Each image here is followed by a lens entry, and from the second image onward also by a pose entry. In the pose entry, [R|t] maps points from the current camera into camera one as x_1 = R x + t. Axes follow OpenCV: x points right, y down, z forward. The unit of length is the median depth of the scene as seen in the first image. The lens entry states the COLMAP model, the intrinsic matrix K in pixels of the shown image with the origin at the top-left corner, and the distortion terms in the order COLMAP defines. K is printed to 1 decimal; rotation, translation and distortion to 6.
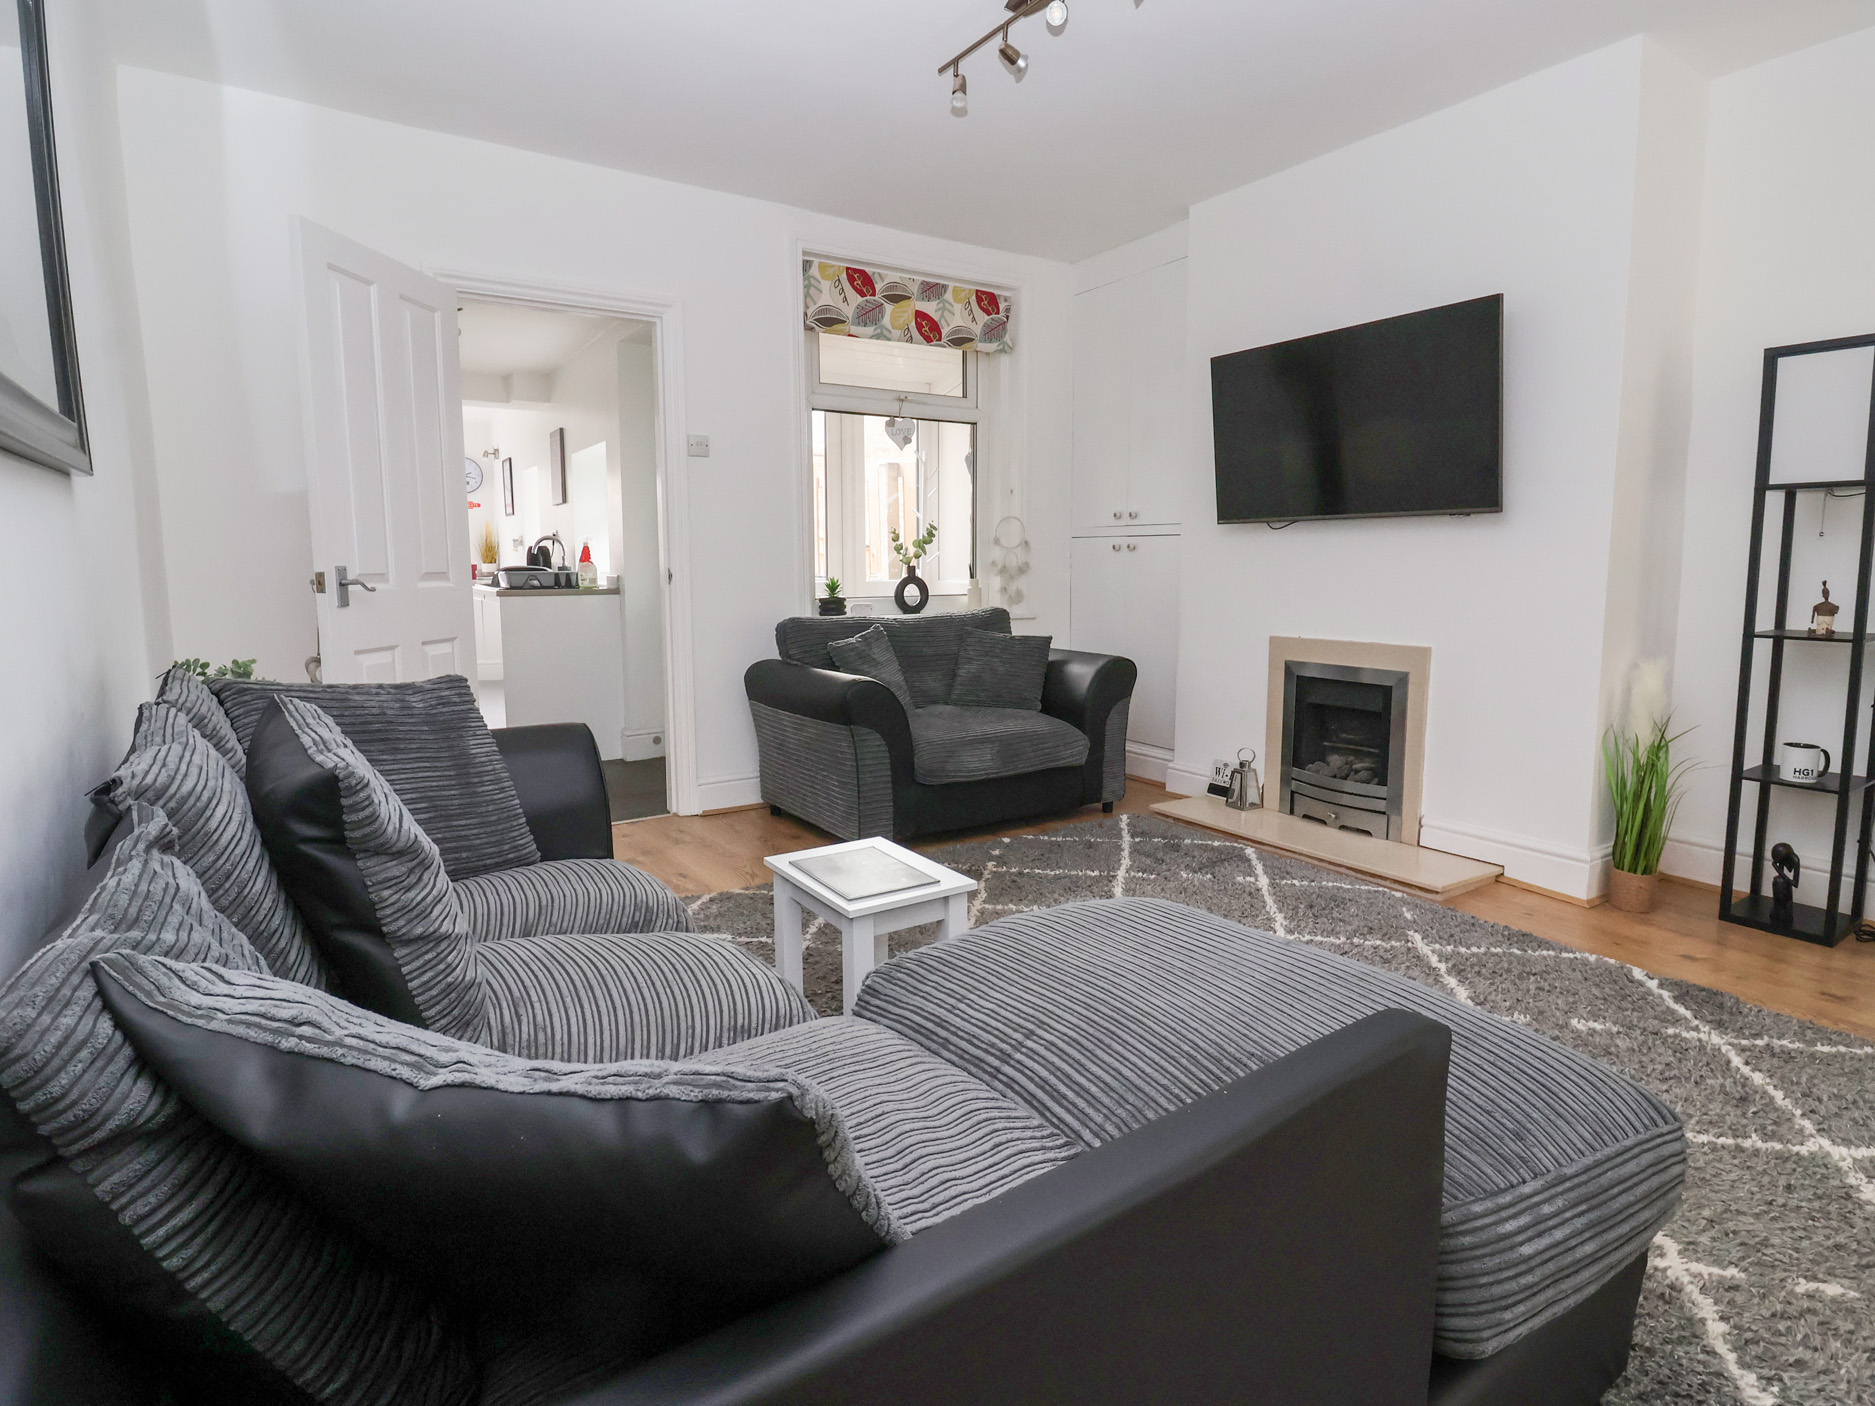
lens RADIAL K [[983.5, 0, 944.4], [0, 983.5, 677.2], [0, 0, 1]] dist [0.004976, -0.032179]
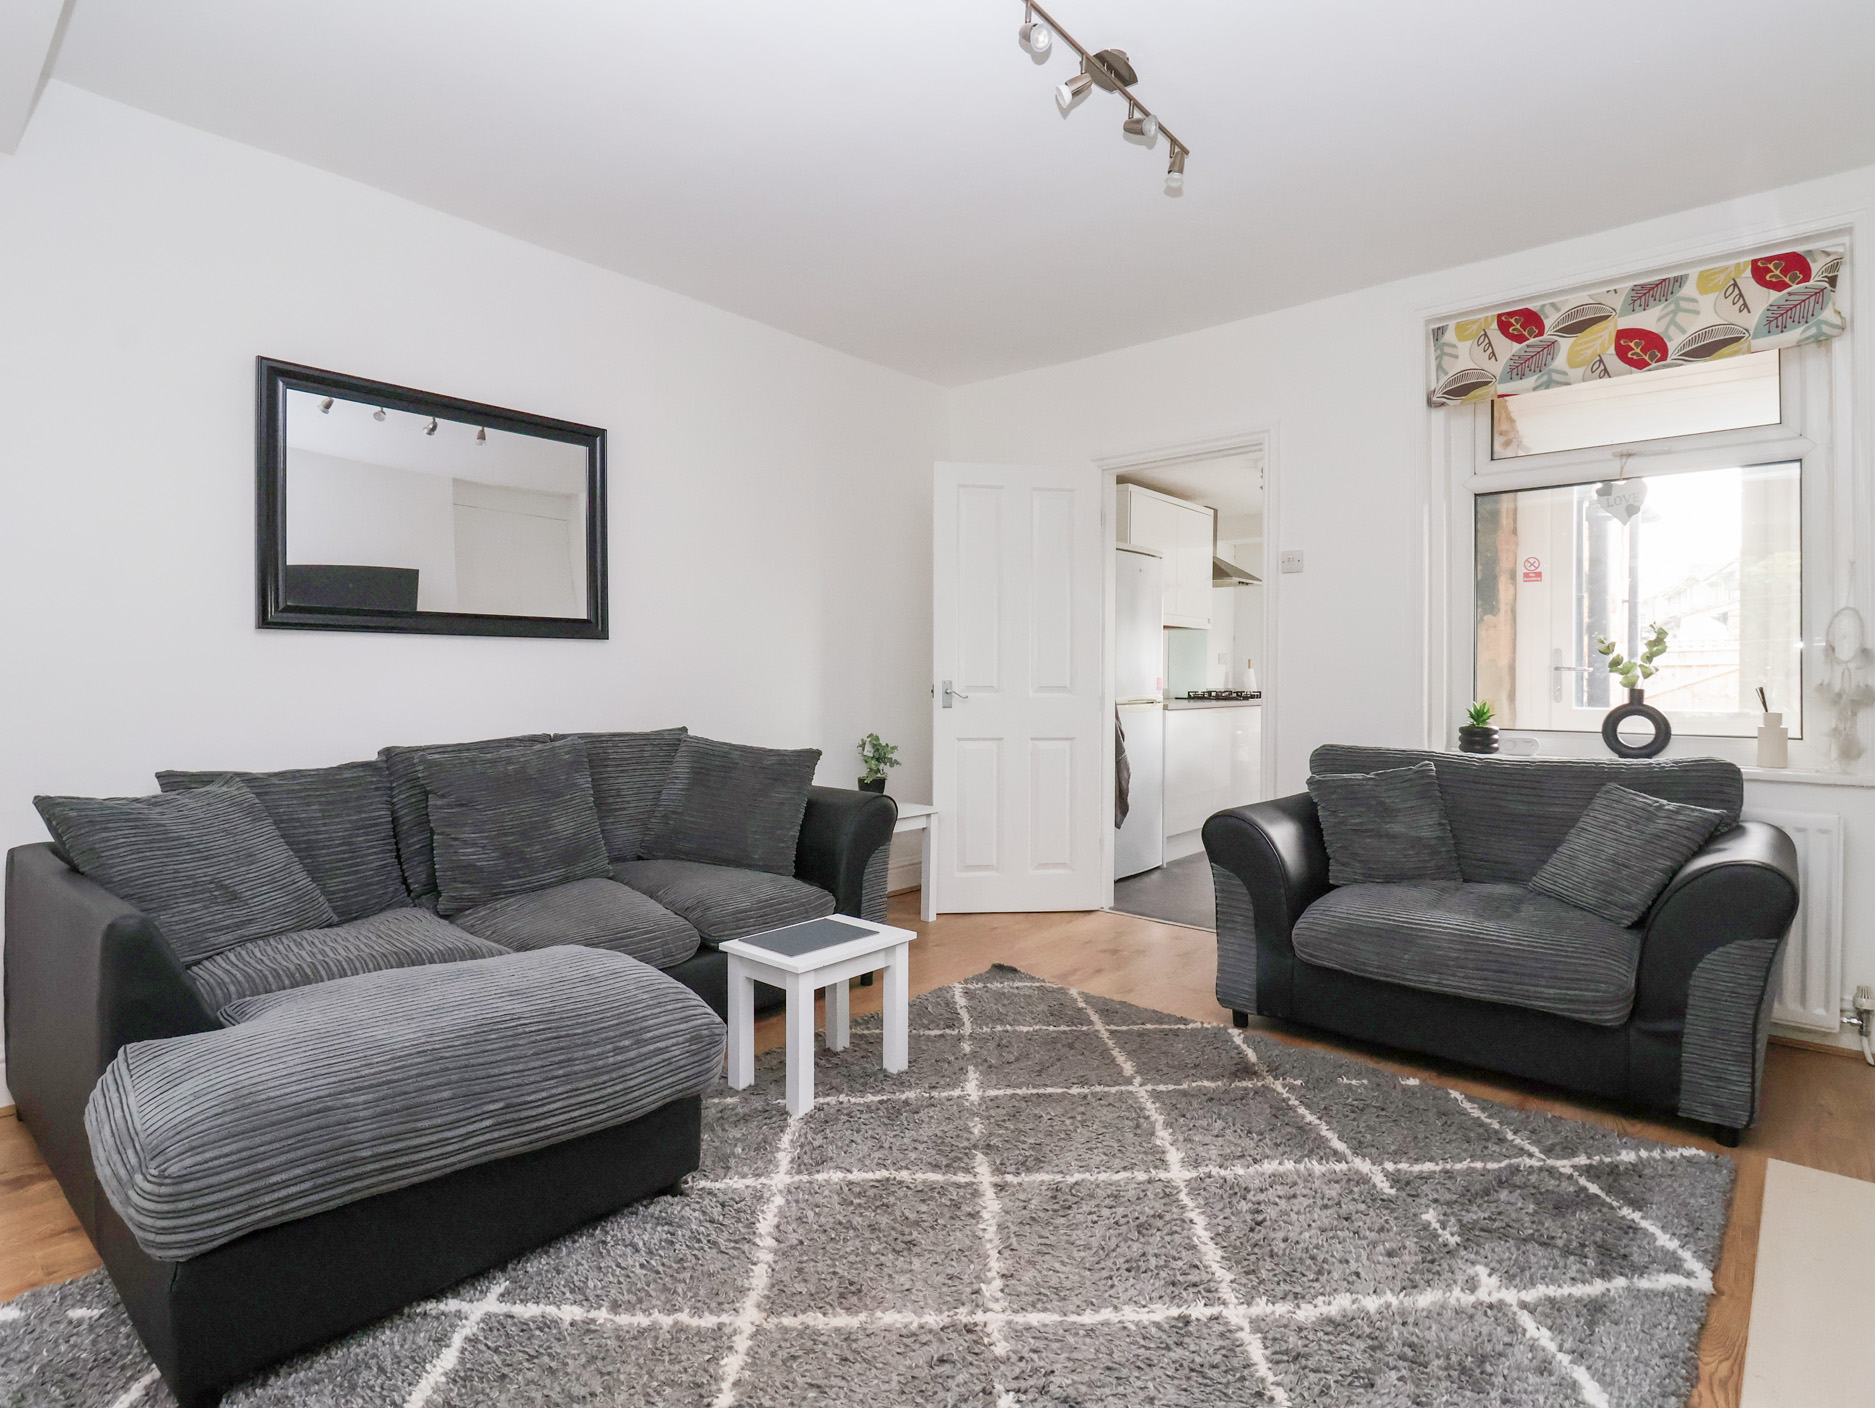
lens RADIAL K [[973.6, 0, 939.6], [0, 973.6, 673.1], [0, 0, 1]] dist [0.002536, -0.014860]
pose [[0.262576, -0.000547, -0.964911, 0.518011], [-0.118445, 0.992419, -0.032794, -0.047126], [0.957614, 0.122899, 0.260521, 0.380509]]
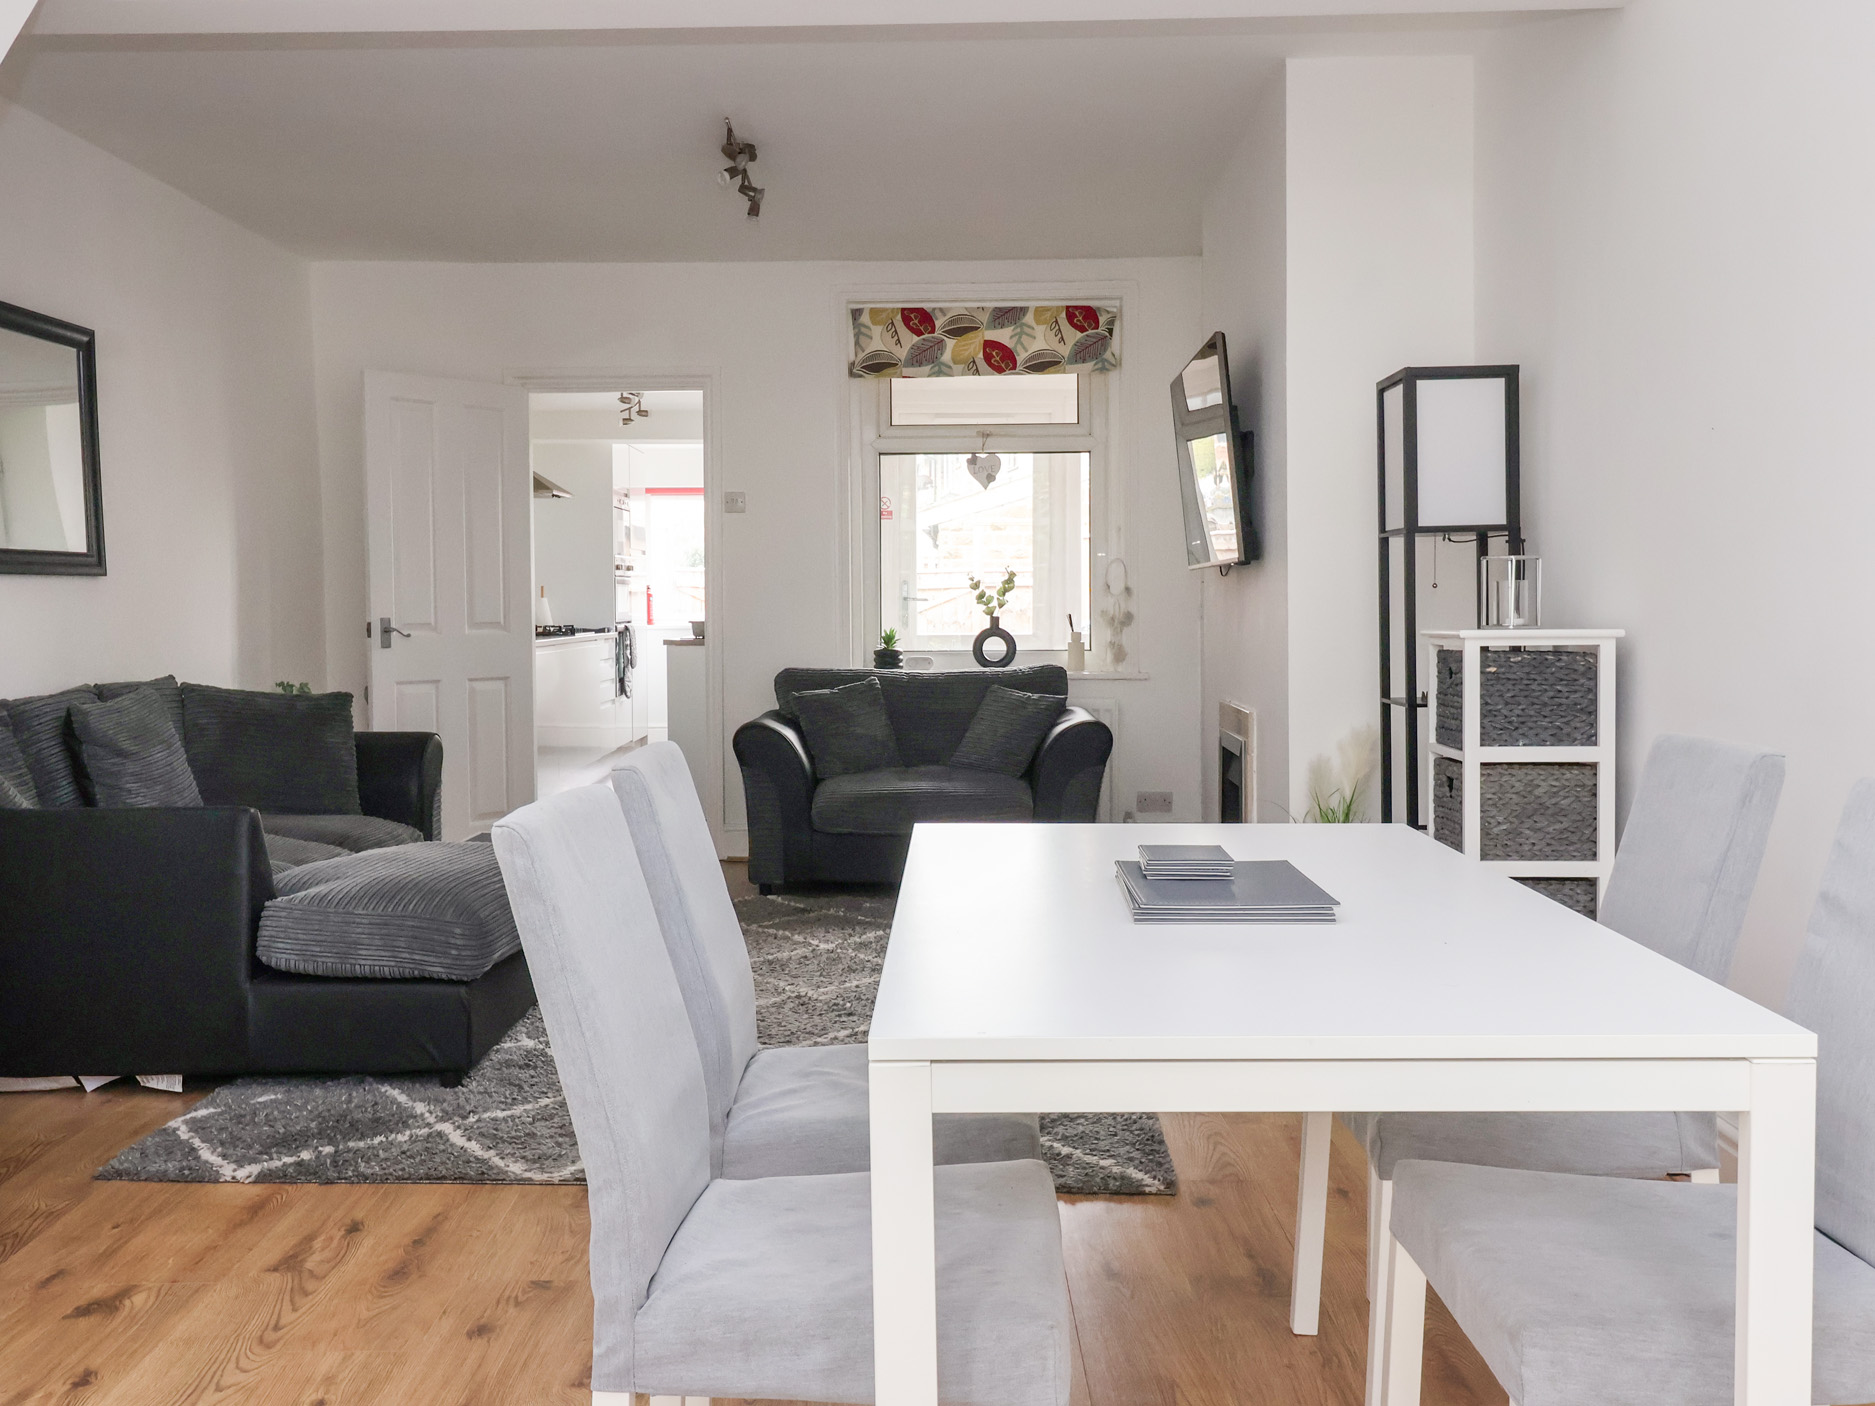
lens RADIAL K [[1629.5, 0, 935.4], [0, 1629.5, 660.8], [0, 0, 1]] dist [-0.015140, -0.002517]
pose [[0.825054, 0.016945, -0.564800, 0.800692], [-0.062190, 0.996201, -0.060960, 0.021818], [0.561621, 0.085420, 0.822973, -0.255801]]
